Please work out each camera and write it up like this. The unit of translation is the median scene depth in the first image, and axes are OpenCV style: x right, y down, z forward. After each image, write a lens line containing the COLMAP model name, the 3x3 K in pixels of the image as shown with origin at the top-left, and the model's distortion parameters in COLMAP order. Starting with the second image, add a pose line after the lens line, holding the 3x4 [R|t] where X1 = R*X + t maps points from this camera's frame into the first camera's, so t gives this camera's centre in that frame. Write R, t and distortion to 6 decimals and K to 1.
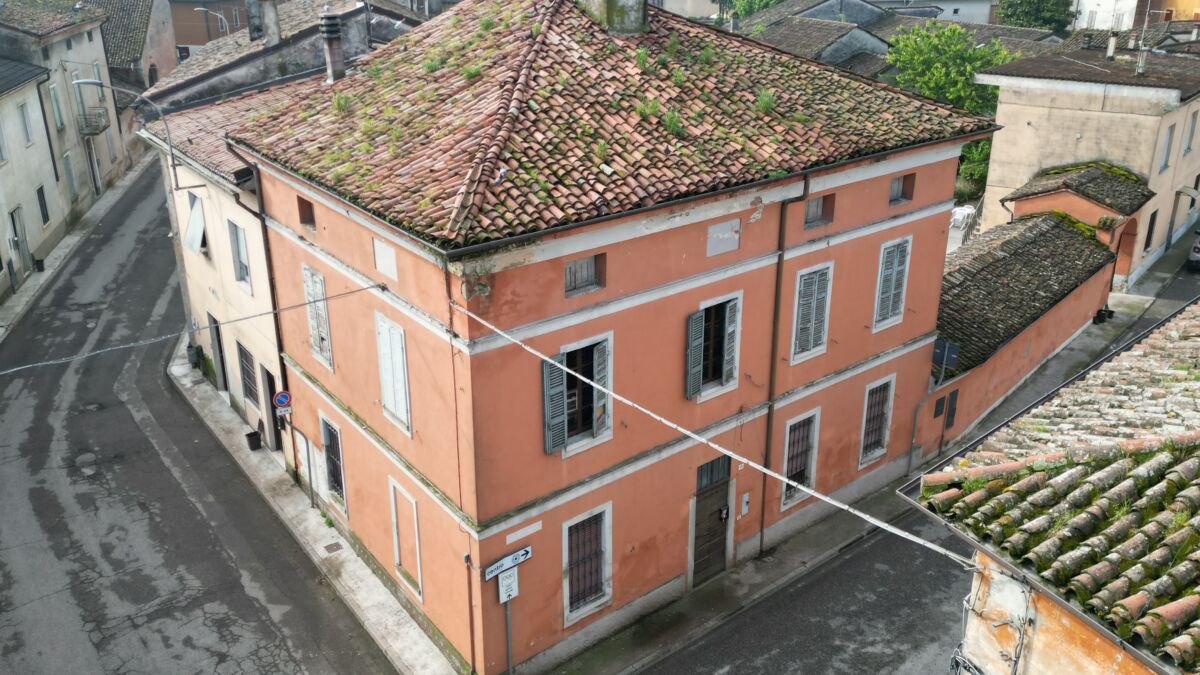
lens RADIAL K [[1013.4, 0, 598.2], [0, 1013.4, 335.0], [0, 0, 1]] dist [0.078874, -0.013213]
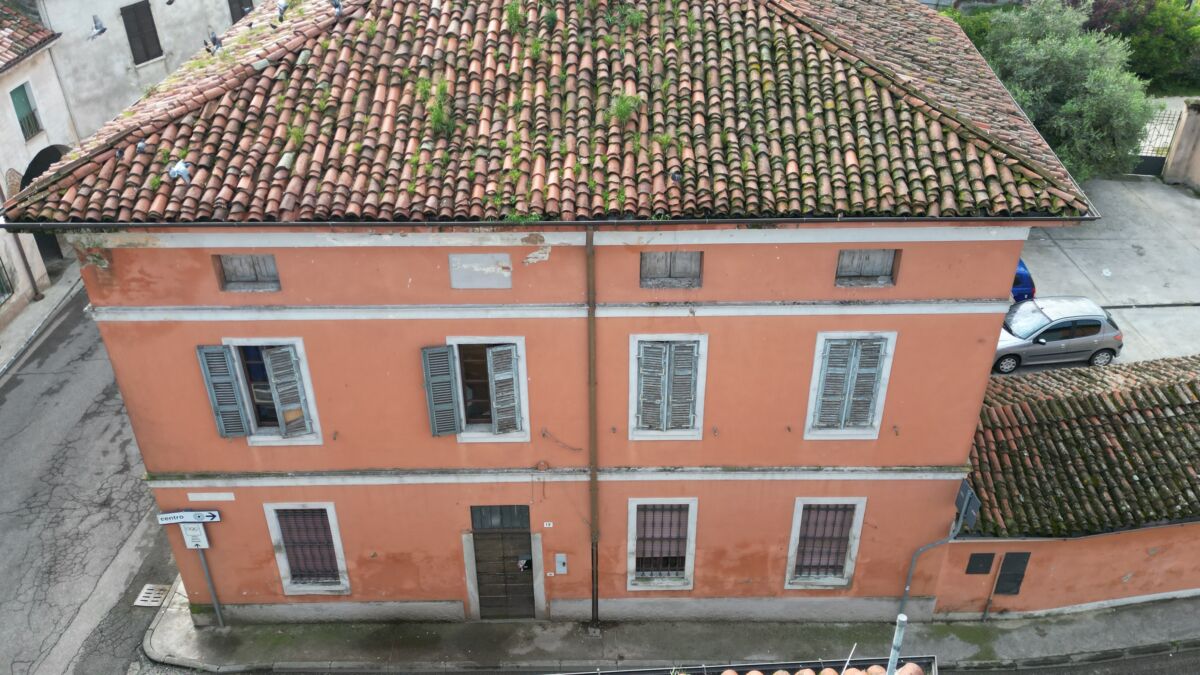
lens RADIAL K [[1013.4, 0, 602.8], [0, 1013.4, 343.4], [0, 0, 1]] dist [0.078874, -0.013213]
pose [[0.760259, 0.360195, -0.540616, 0.601036], [-0.233590, 0.928118, 0.289883, -0.275285], [0.606170, -0.094103, 0.789748, 0.395491]]
